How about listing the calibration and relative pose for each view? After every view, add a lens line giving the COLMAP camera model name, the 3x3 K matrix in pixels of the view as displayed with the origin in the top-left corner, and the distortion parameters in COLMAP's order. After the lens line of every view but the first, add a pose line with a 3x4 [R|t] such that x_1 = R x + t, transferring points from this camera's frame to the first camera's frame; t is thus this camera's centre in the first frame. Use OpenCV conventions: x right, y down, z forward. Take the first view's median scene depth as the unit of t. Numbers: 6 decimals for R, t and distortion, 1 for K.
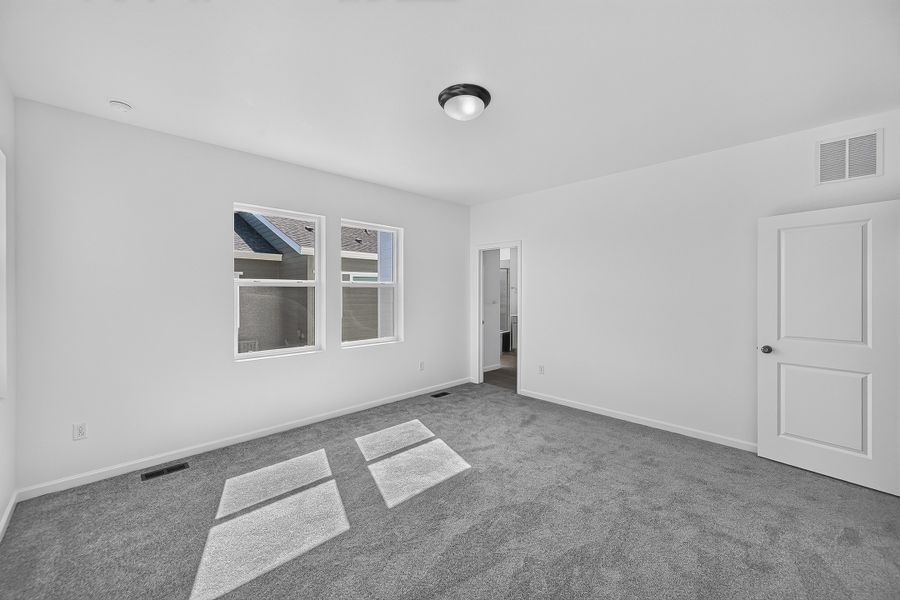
lens RADIAL K [[355.7, 0, 447.5], [0, 355.7, 293.8], [0, 0, 1]] dist [0.001383, 0.000050]
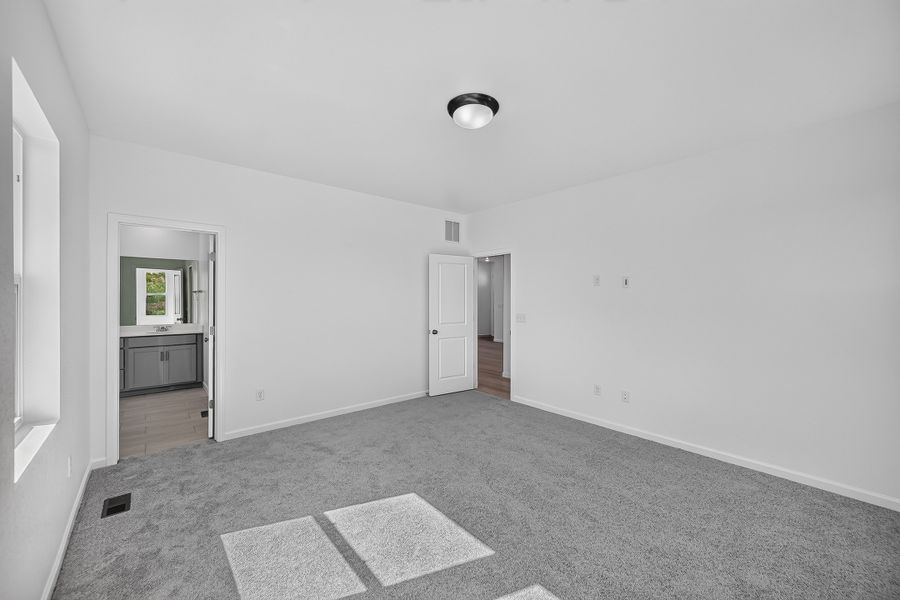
lens RADIAL K [[353.5, 0, 449.3], [0, 353.5, 298.8], [0, 0, 1]] dist [0.001357, -0.000071]
pose [[0.063488, -0.005544, 0.997967, -0.668106], [0.002518, 0.999982, 0.005395, -0.009994], [-0.997979, 0.002170, 0.063501, 0.692258]]
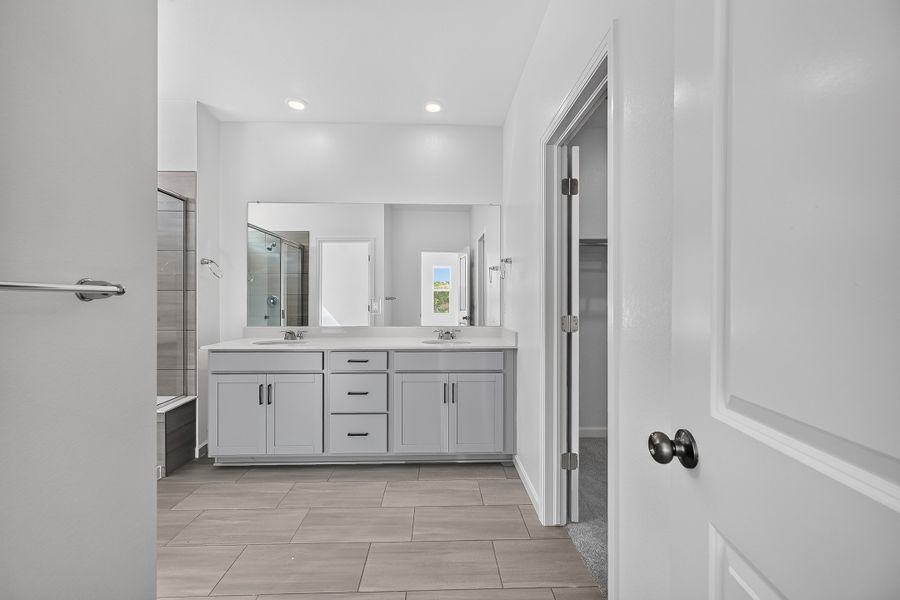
lens RADIAL K [[353.5, 0, 449.3], [0, 353.5, 298.8], [0, 0, 1]] dist [0.001357, -0.000071]
pose [[0.673516, 0.003851, 0.739163, 0.230546], [0.003688, 0.999956, -0.008570, 0.054283], [-0.739163, 0.008498, 0.673472, 1.519230]]
